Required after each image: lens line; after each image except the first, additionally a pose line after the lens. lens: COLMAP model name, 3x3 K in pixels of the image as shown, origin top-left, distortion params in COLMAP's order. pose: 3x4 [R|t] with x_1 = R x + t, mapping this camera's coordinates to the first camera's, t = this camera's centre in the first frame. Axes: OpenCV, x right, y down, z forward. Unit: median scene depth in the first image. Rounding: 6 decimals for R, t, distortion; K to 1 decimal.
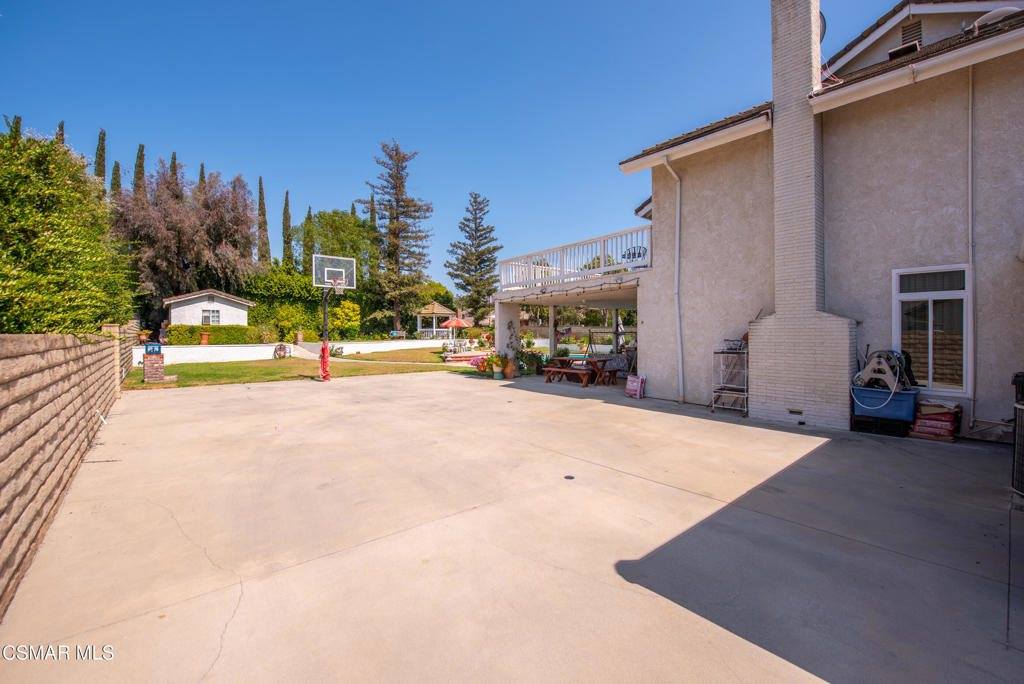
lens RADIAL K [[406.2, 0, 512.0], [0, 406.2, 336.4], [0, 0, 1]] dist [0.002424, -0.000203]
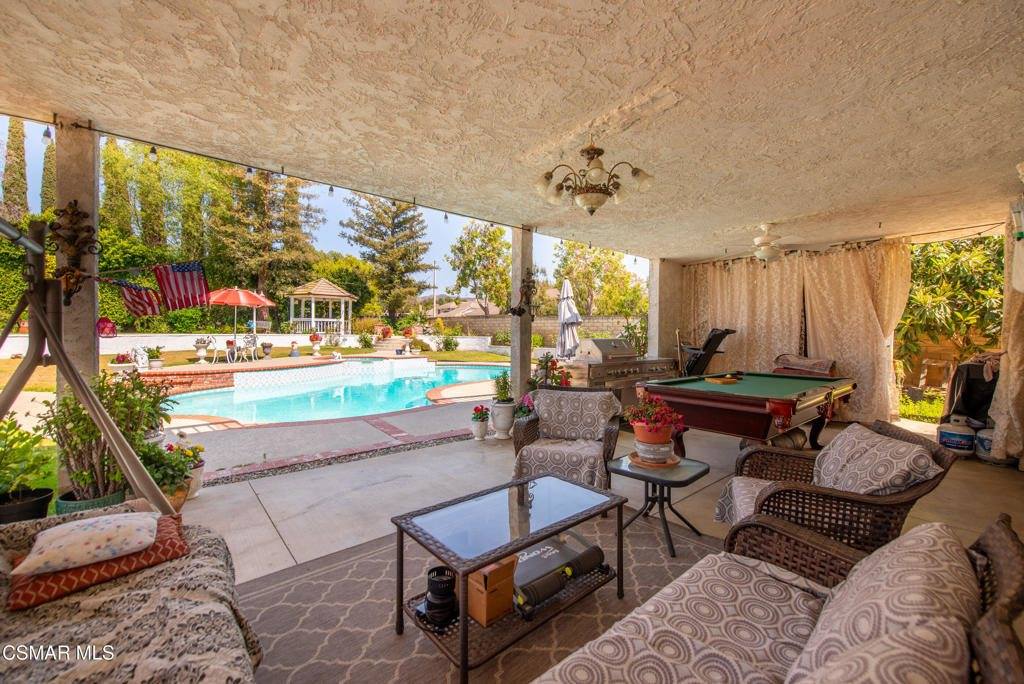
lens RADIAL K [[422.8, 0, 506.5], [0, 422.8, 336.4], [0, 0, 1]] dist [-0.003719, -0.000196]
pose [[0.999814, 0.019258, 0.000984, 0.106496], [-0.019258, 0.999815, -0.000245, 0.004144], [-0.000988, 0.000226, 0.999999, 0.302994]]
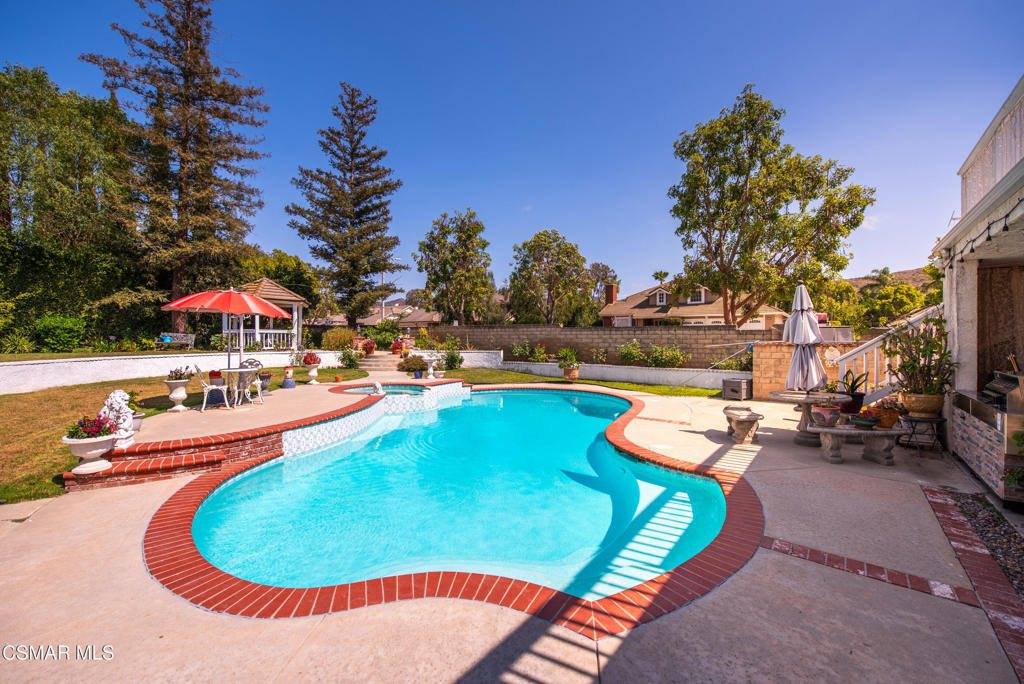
lens RADIAL K [[439.5, 0, 507.3], [0, 439.5, 337.2], [0, 0, 1]] dist [-0.003324, -0.000170]
pose [[0.978720, 0.008333, 0.205030, -0.002268], [-0.005119, 0.999856, -0.016203, -0.001918], [-0.205135, 0.014809, 0.978622, 0.381491]]
